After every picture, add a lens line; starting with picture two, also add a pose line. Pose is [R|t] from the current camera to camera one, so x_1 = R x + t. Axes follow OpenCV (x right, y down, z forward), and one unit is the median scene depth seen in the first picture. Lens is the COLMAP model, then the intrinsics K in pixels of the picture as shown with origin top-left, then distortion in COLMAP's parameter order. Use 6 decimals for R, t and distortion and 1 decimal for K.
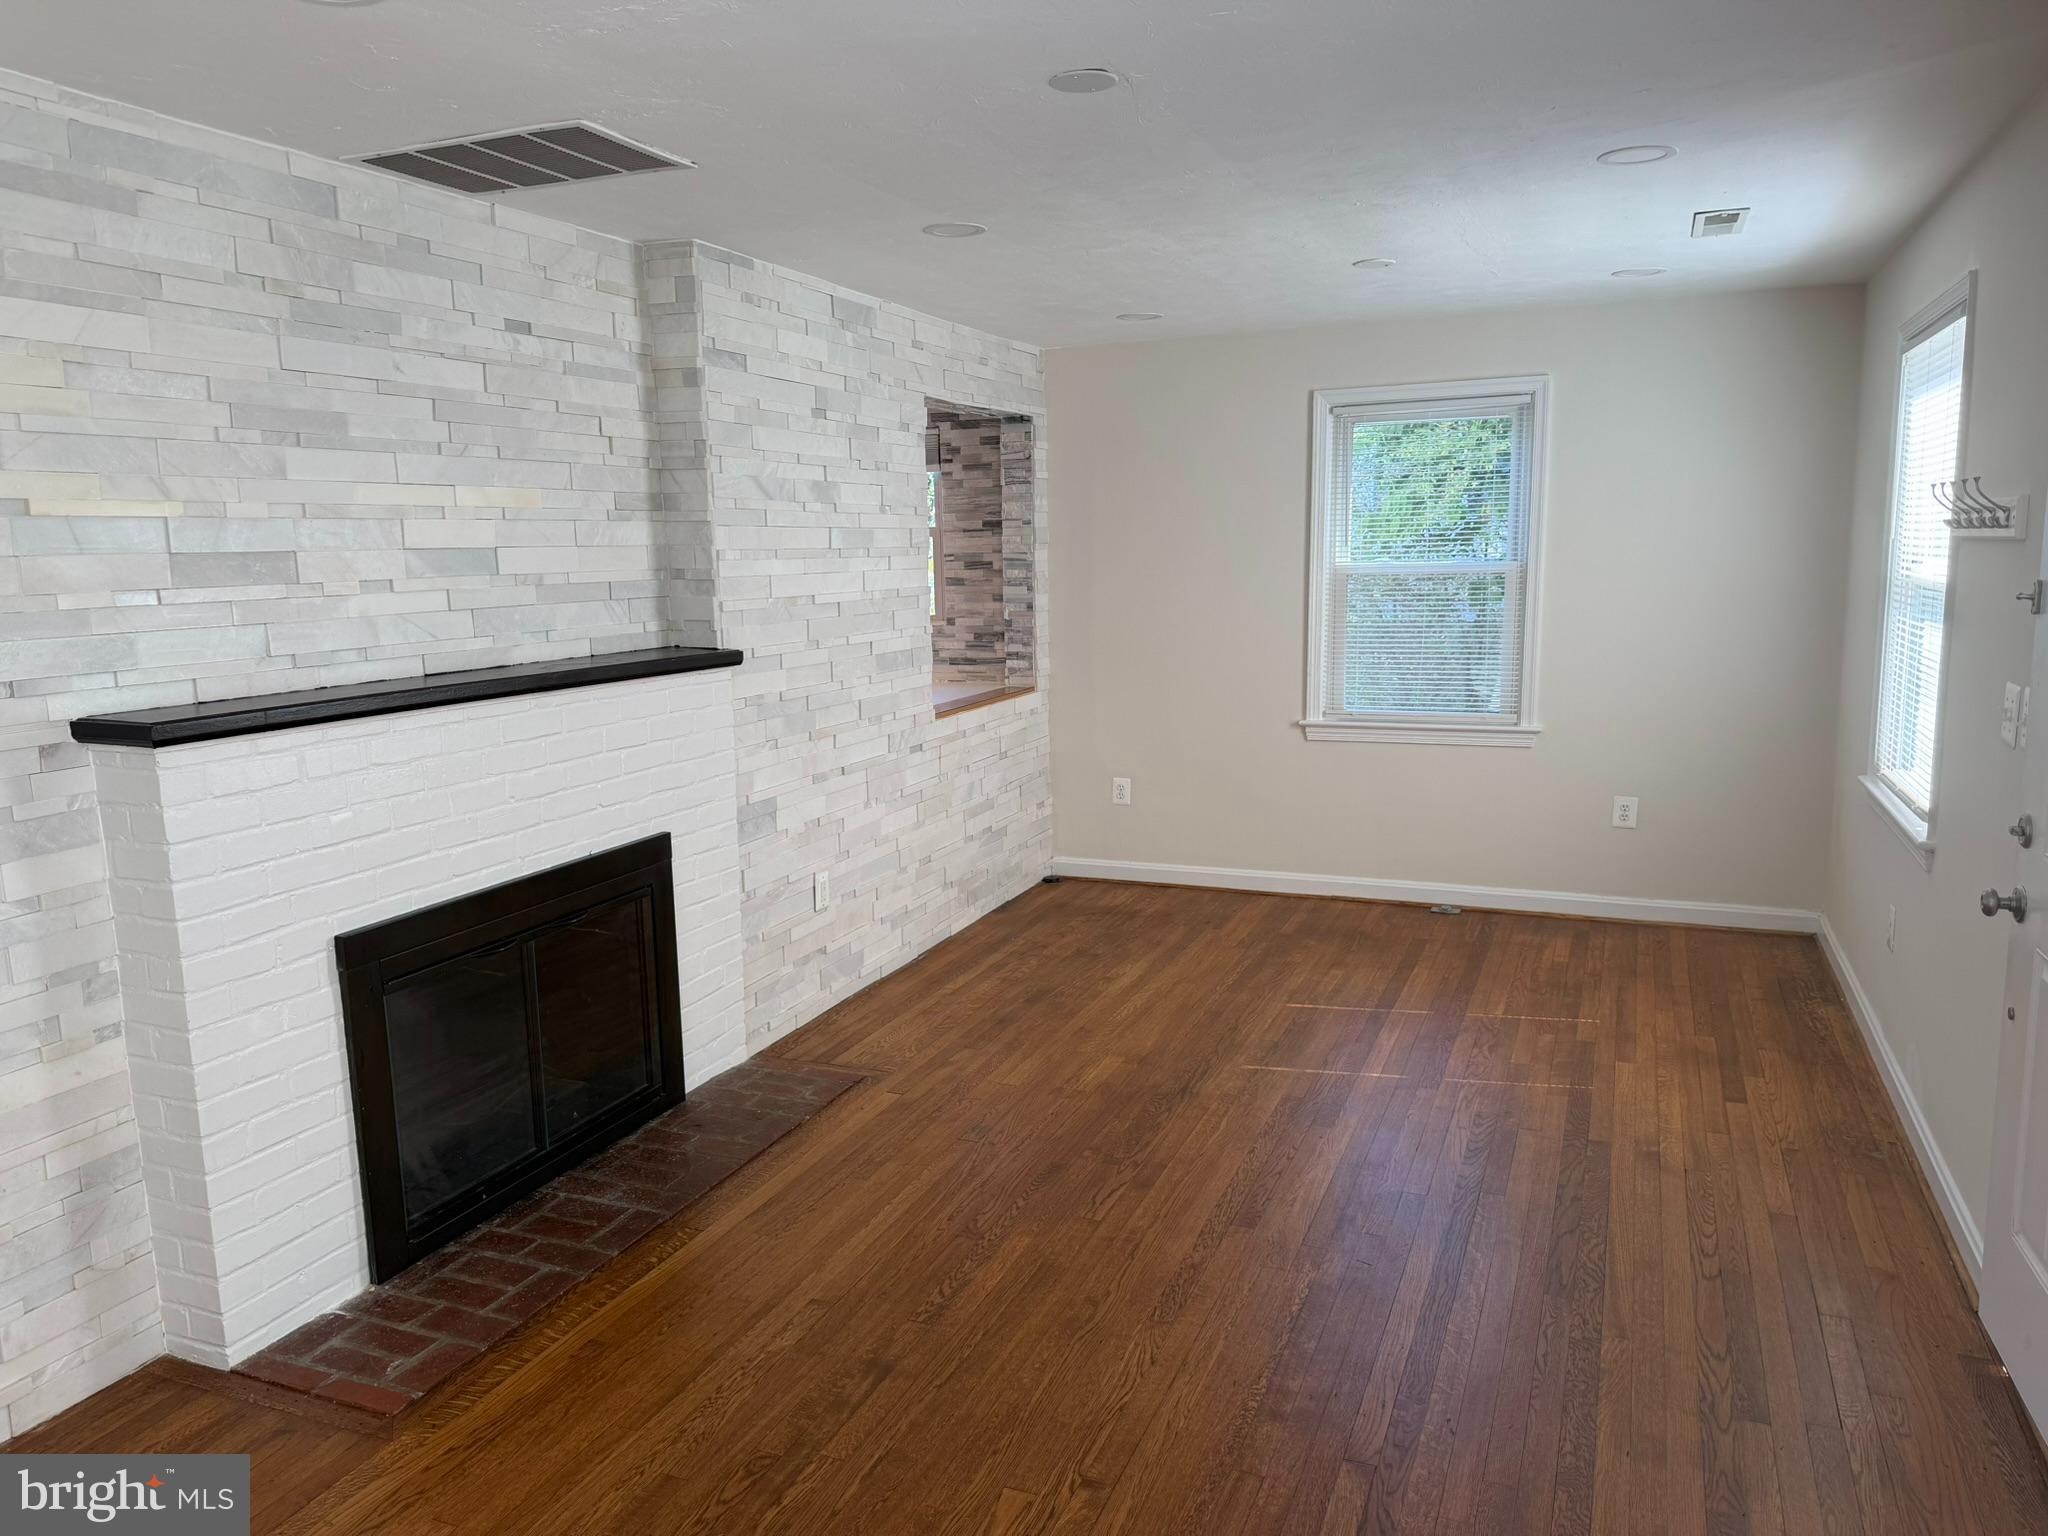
lens RADIAL K [[1446.0, 0, 996.0], [0, 1446.0, 782.9], [0, 0, 1]] dist [0.055229, -0.065079]
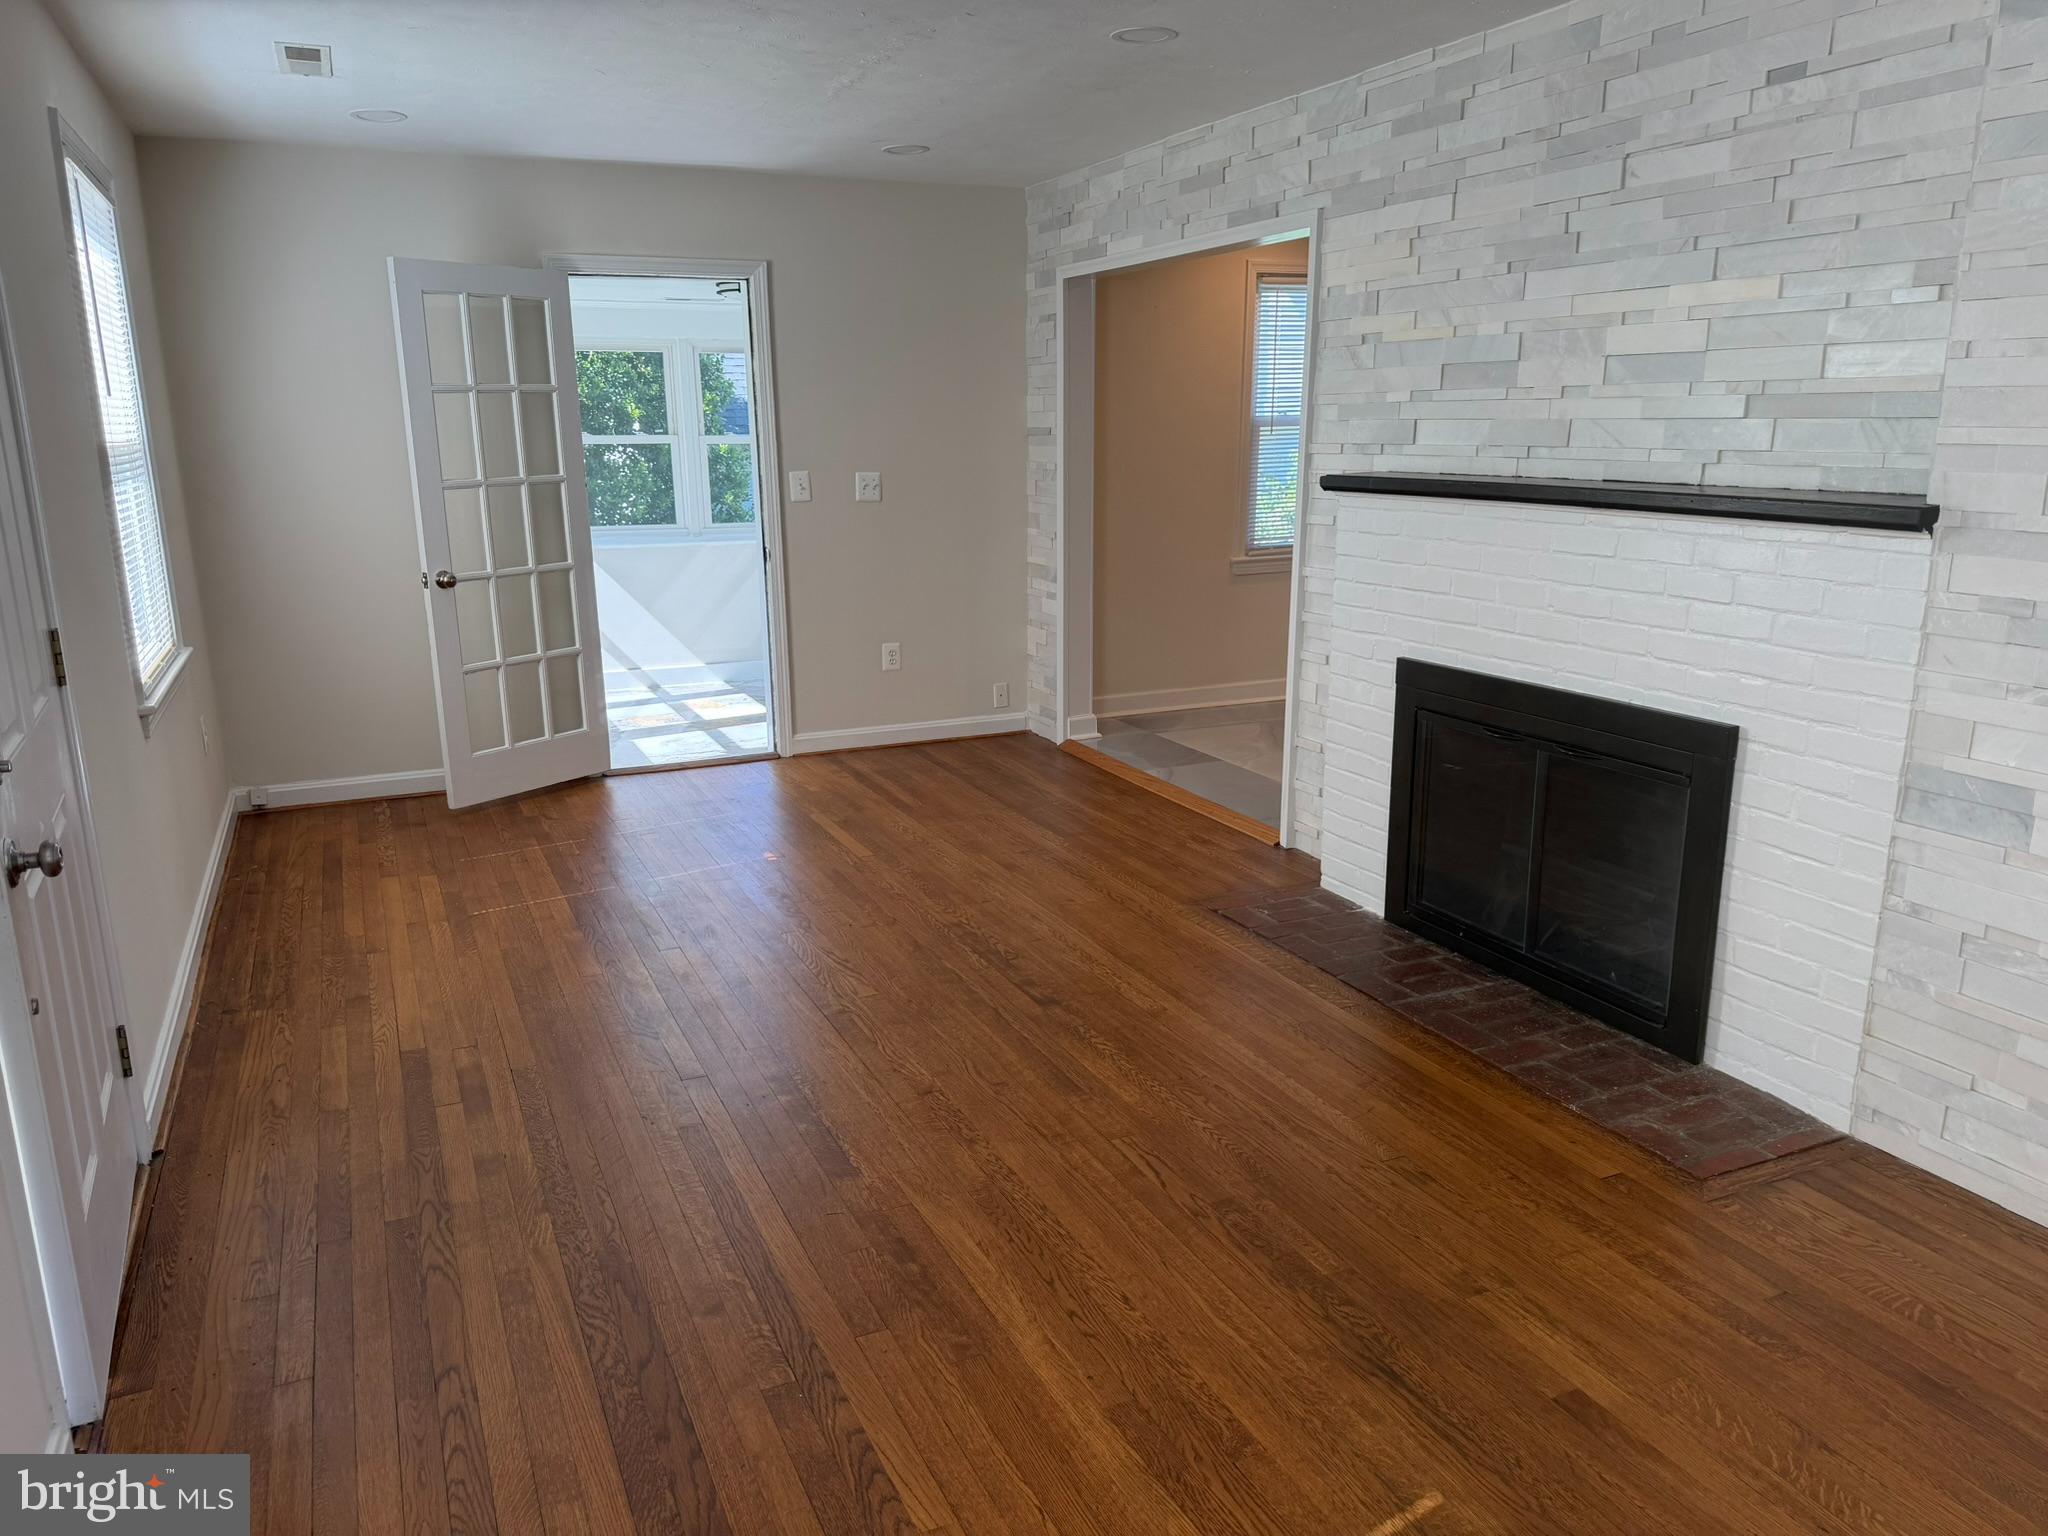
lens RADIAL K [[1446.0, 0, 1038.3], [0, 1446.0, 776.5], [0, 0, 1]] dist [0.055229, -0.065079]
pose [[-0.655961, 0.209899, -0.725022, 0.694740], [-0.102068, 0.927065, 0.360738, -0.218898], [0.747861, 0.310632, -0.586695, 1.418043]]
